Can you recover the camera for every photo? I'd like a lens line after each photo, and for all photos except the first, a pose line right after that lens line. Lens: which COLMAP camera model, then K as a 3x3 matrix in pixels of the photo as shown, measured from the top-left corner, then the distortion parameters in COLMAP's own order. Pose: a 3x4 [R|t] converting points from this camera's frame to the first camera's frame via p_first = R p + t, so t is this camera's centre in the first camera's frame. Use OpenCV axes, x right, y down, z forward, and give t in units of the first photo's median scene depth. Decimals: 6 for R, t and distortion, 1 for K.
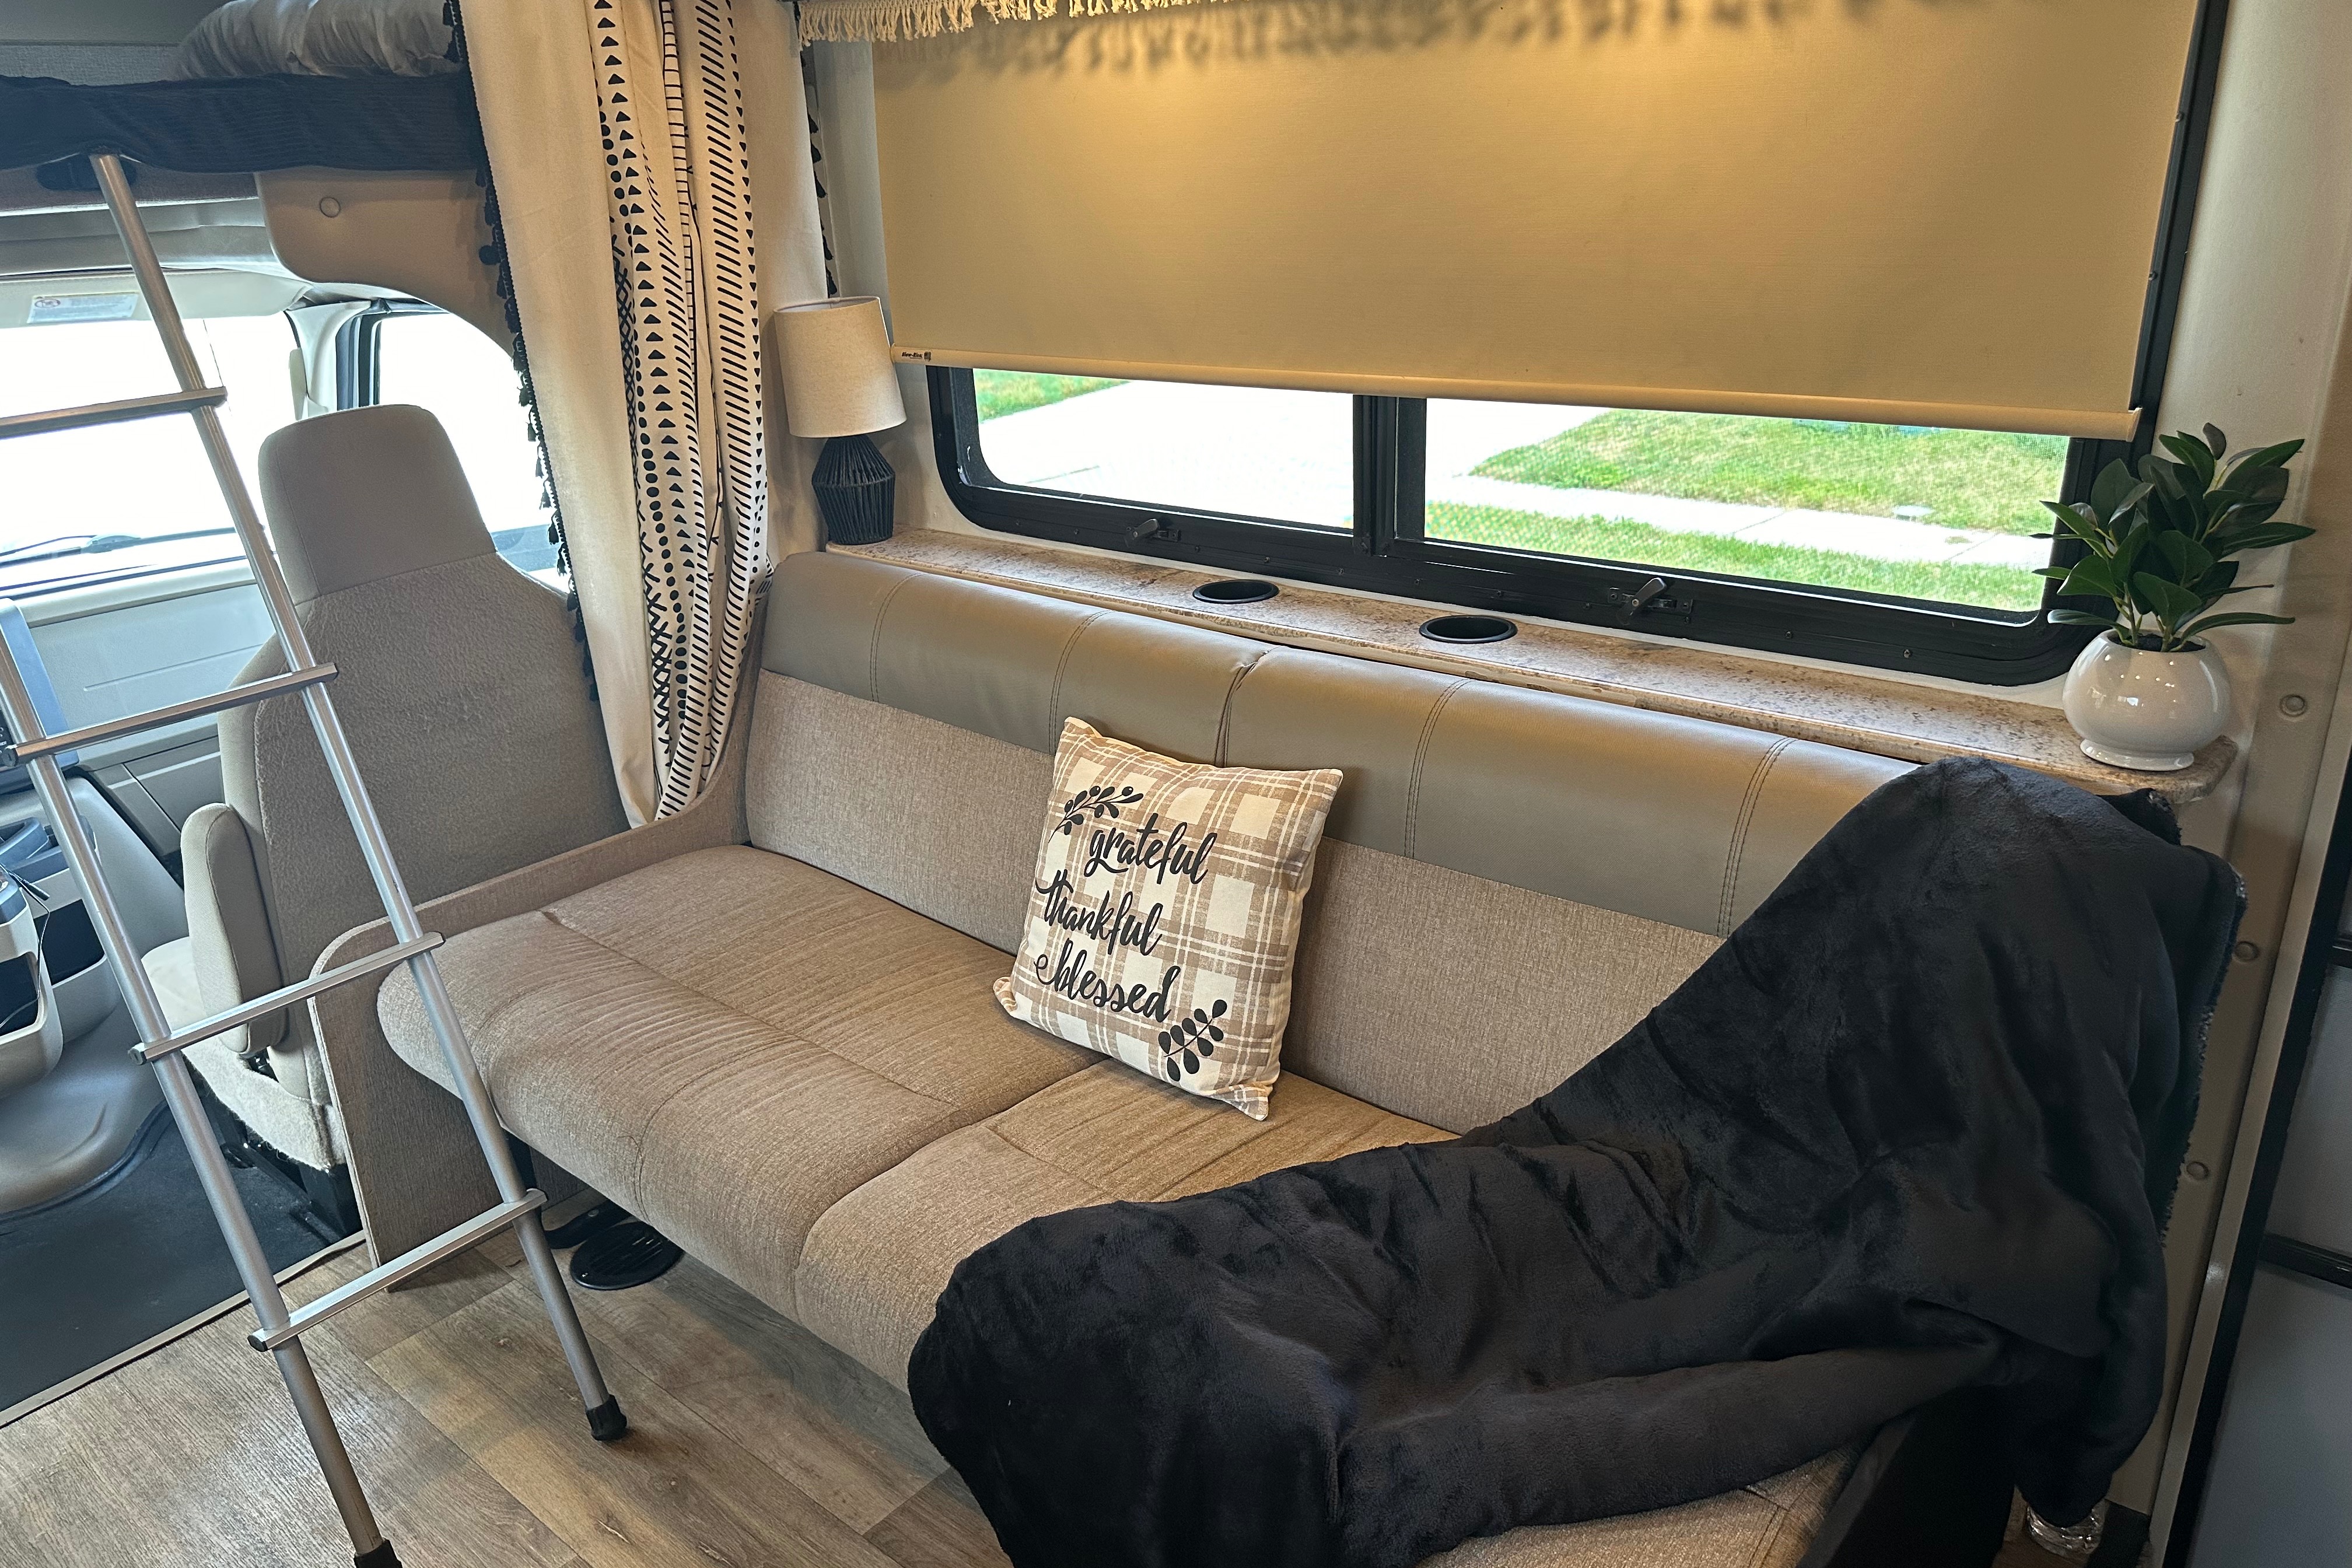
lens RADIAL K [[1667.9, 0, 1182.6], [0, 1667.9, 797.0], [0, 0, 1]] dist [0.051730, -0.058723]
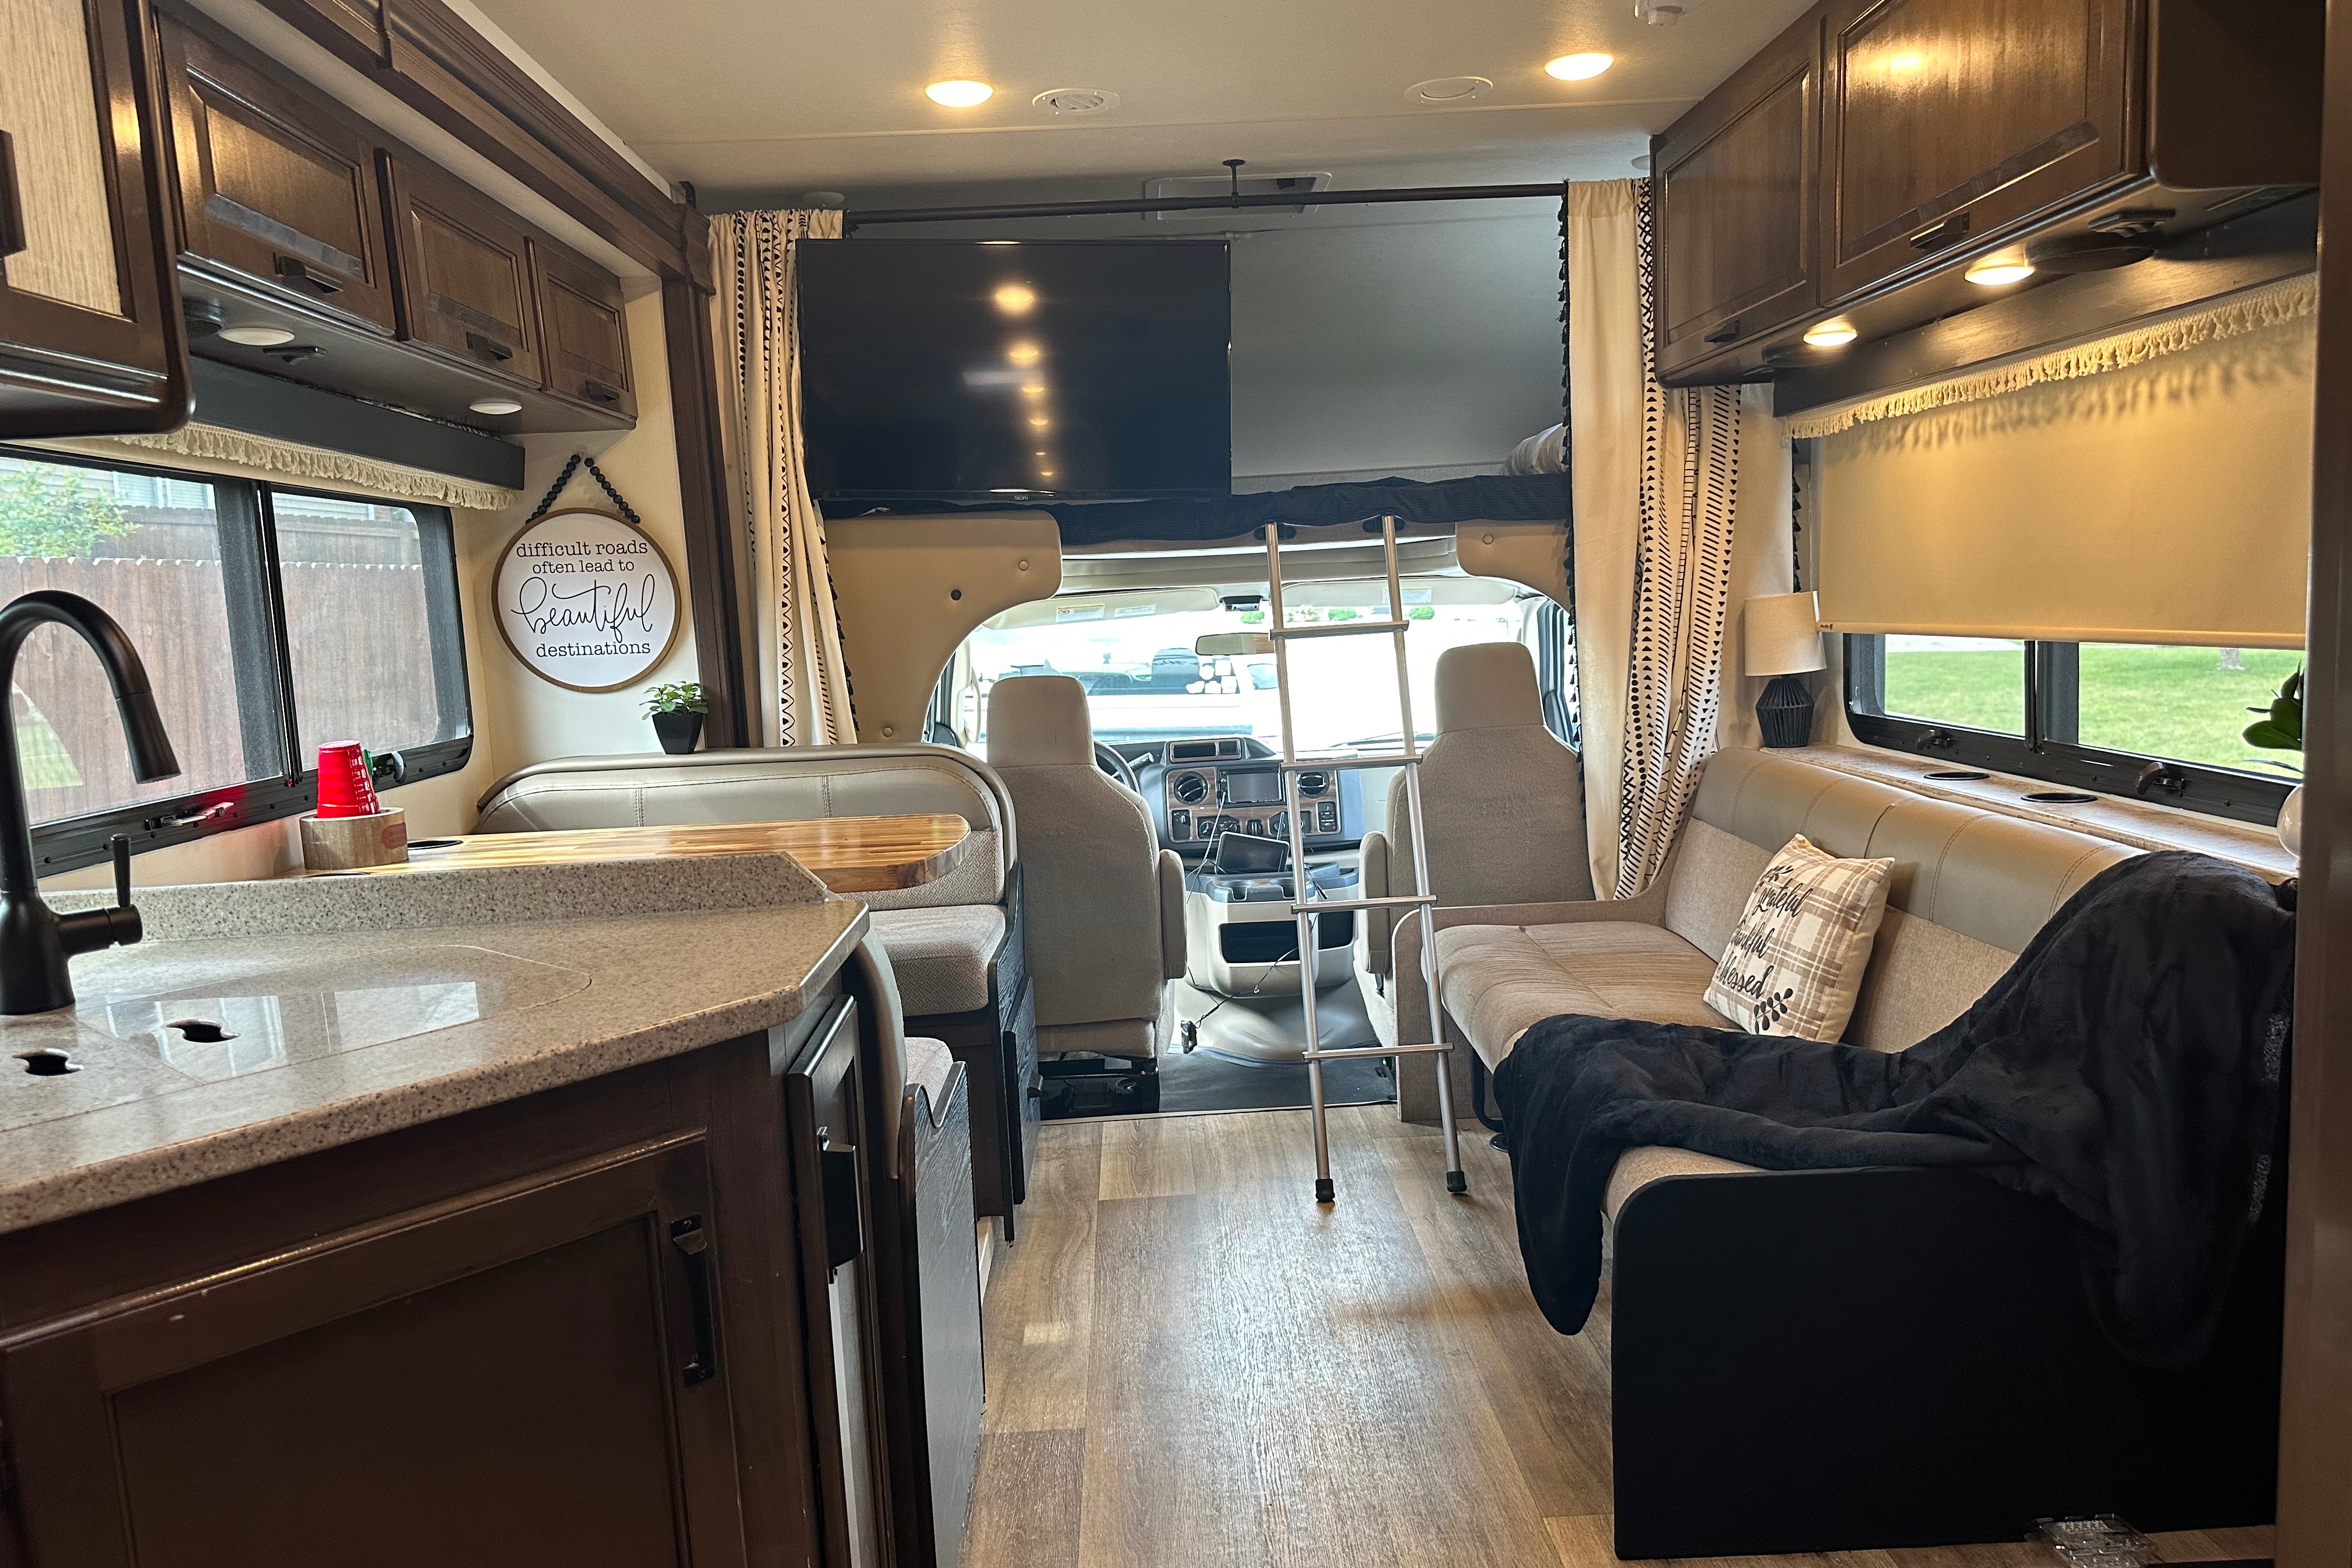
lens RADIAL K [[1667.9, 0, 1179.1], [0, 1667.9, 791.3], [0, 0, 1]] dist [0.051730, -0.058723]
pose [[0.672896, 0.091337, -0.734077, 0.712601], [-0.243584, 0.964364, -0.103292, 0.222728], [0.698483, 0.248314, 0.671164, -0.487961]]
